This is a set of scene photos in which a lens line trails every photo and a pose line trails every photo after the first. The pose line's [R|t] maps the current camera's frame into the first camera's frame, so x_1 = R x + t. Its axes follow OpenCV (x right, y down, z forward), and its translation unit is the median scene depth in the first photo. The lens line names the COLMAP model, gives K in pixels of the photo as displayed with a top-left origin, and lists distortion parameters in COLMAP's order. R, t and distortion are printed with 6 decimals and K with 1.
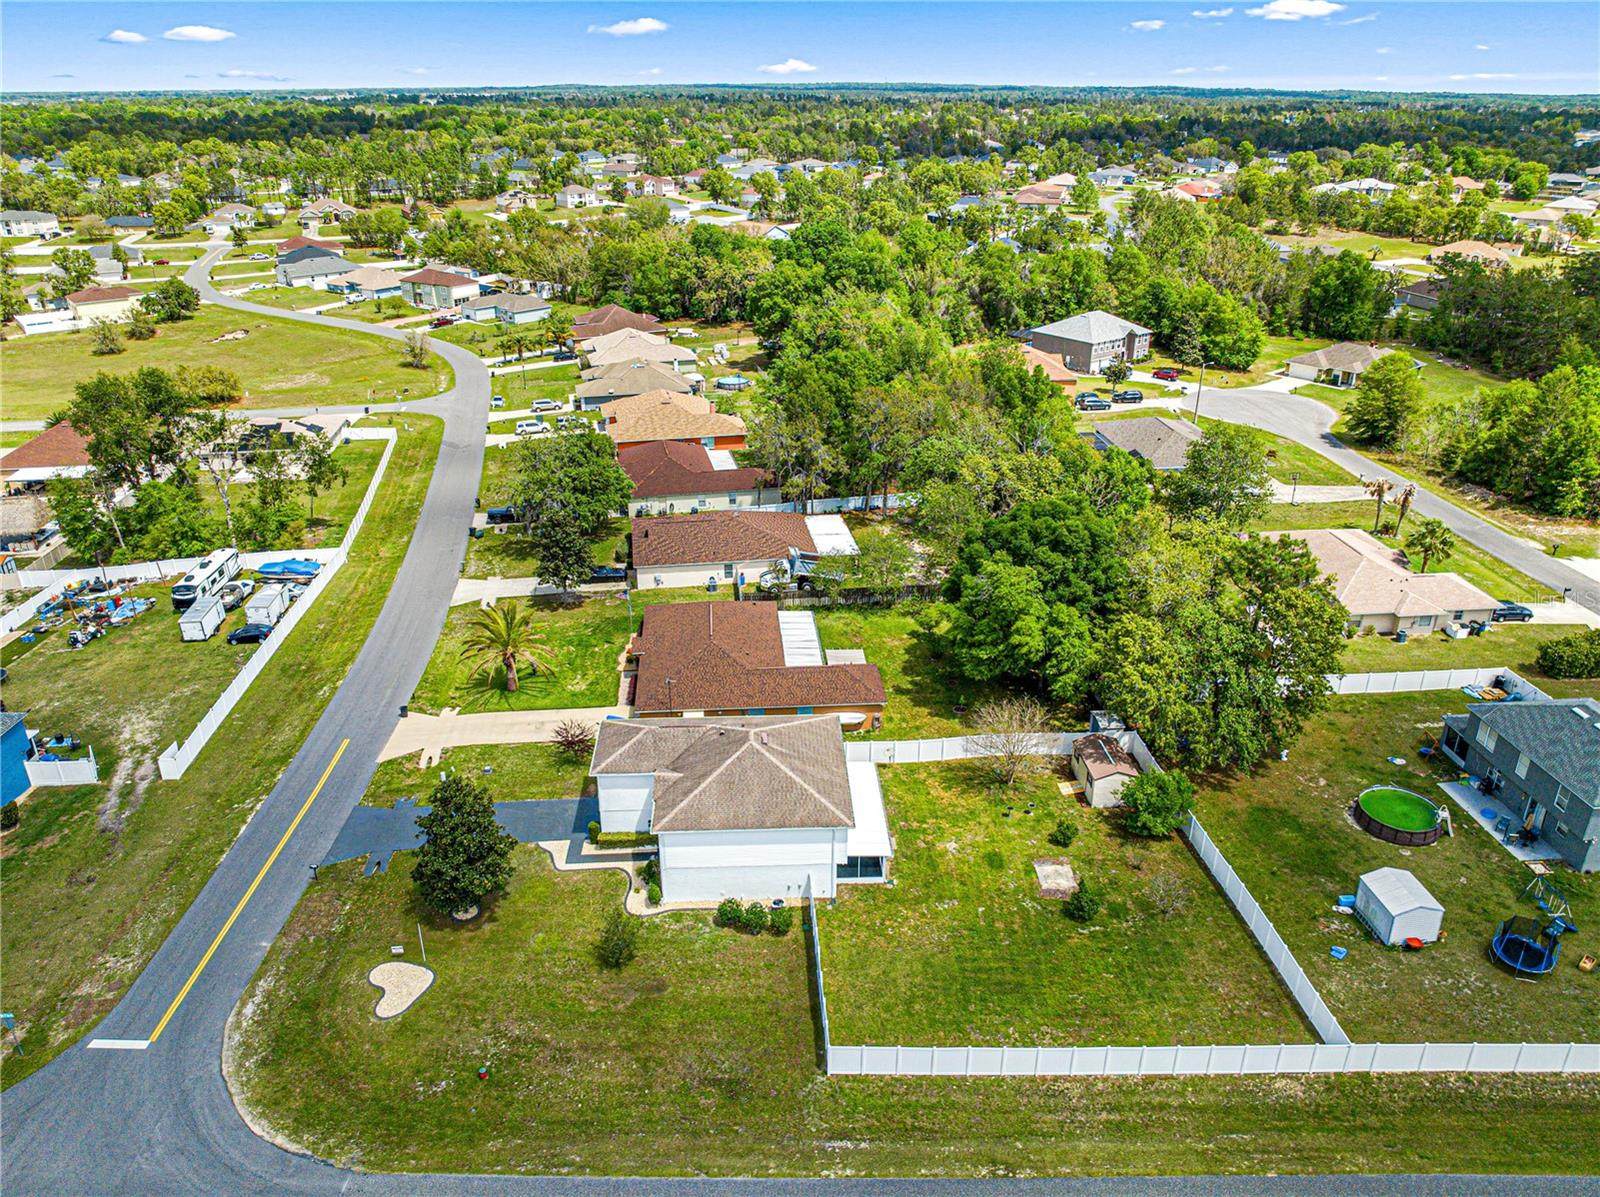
lens RADIAL K [[1158.0, 0, 796.4], [0, 1158.0, 599.8], [0, 0, 1]] dist [-0.039943, 0.000717]
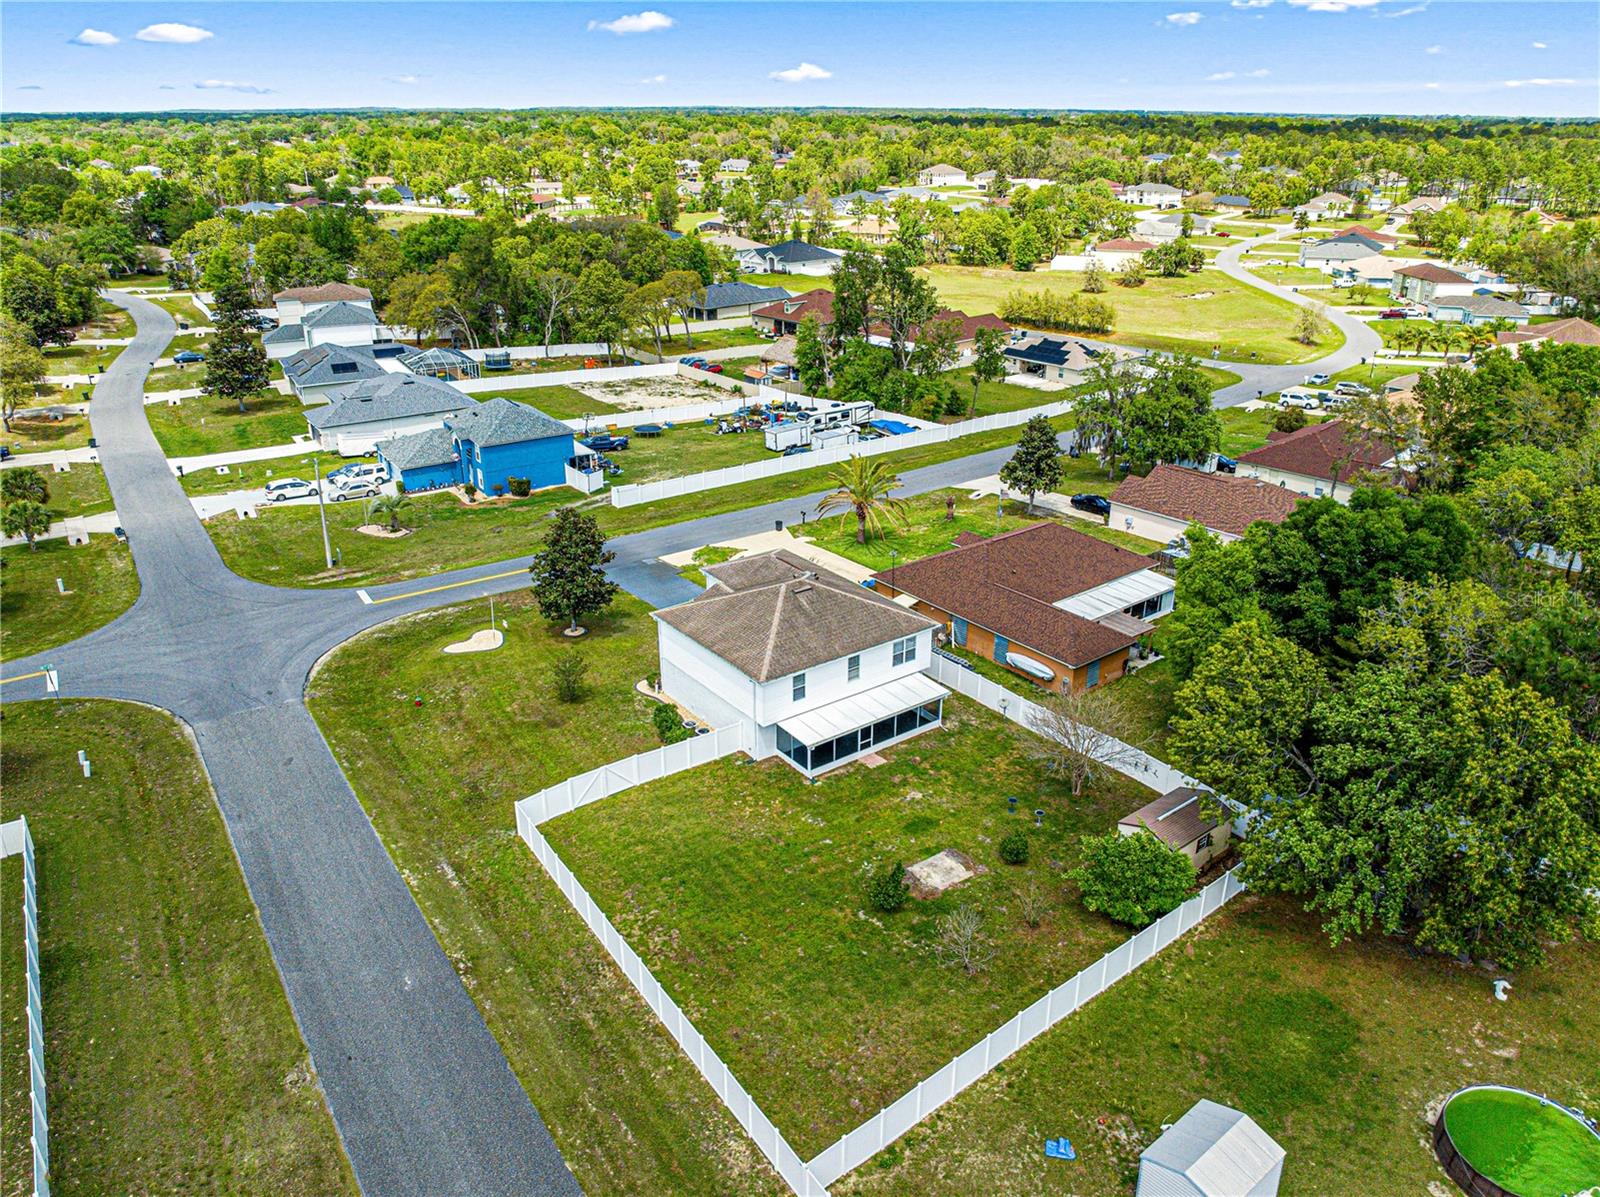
lens RADIAL K [[1158.0, 0, 803.4], [0, 1158.0, 594.8], [0, 0, 1]] dist [-0.039943, 0.000717]
pose [[0.564958, 0.324125, -0.758792, 0.812572], [-0.341622, 0.928977, 0.142466, -0.012945], [0.751077, 0.178733, 0.635561, 0.469277]]
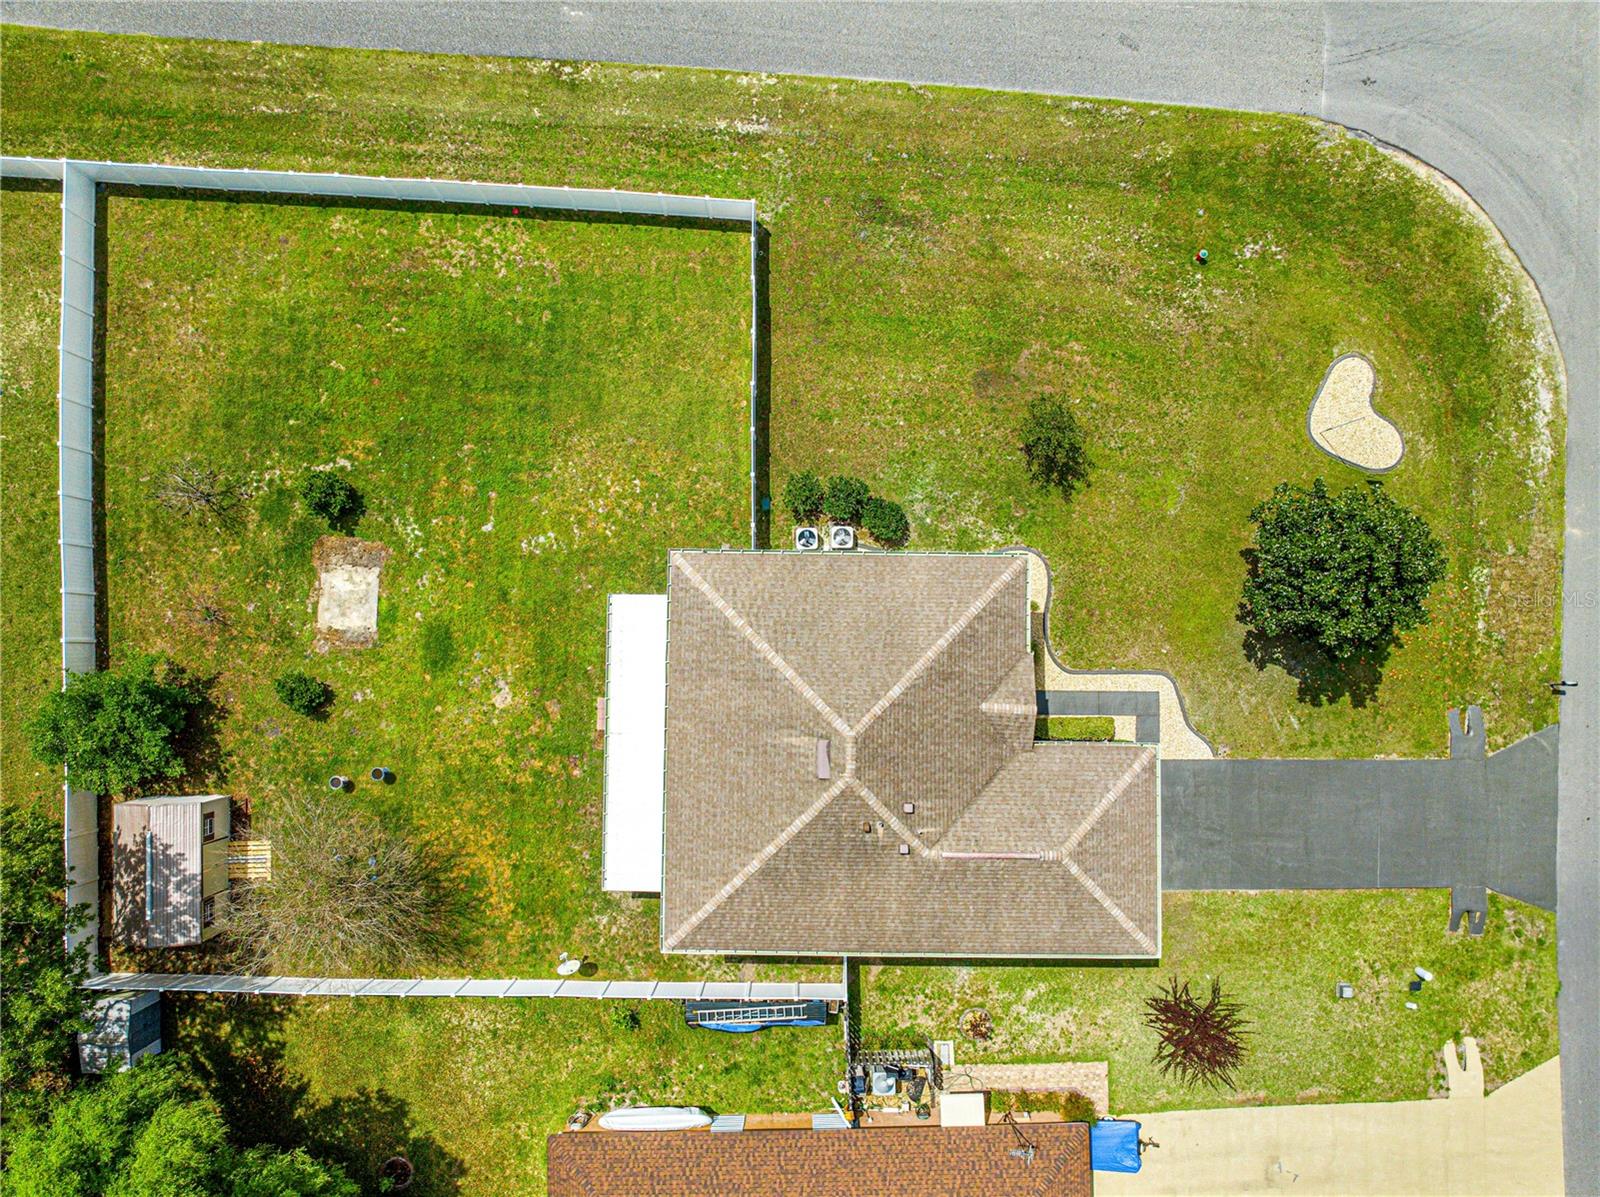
lens RADIAL K [[1158.0, 0, 803.5], [0, 1158.0, 600.9], [0, 0, 1]] dist [-0.039943, 0.000717]
pose [[-0.998452, -0.055593, 0.001739, -0.018471], [0.021623, -0.359170, 0.933021, -0.373328], [-0.051245, 0.931615, 0.359817, 0.892048]]
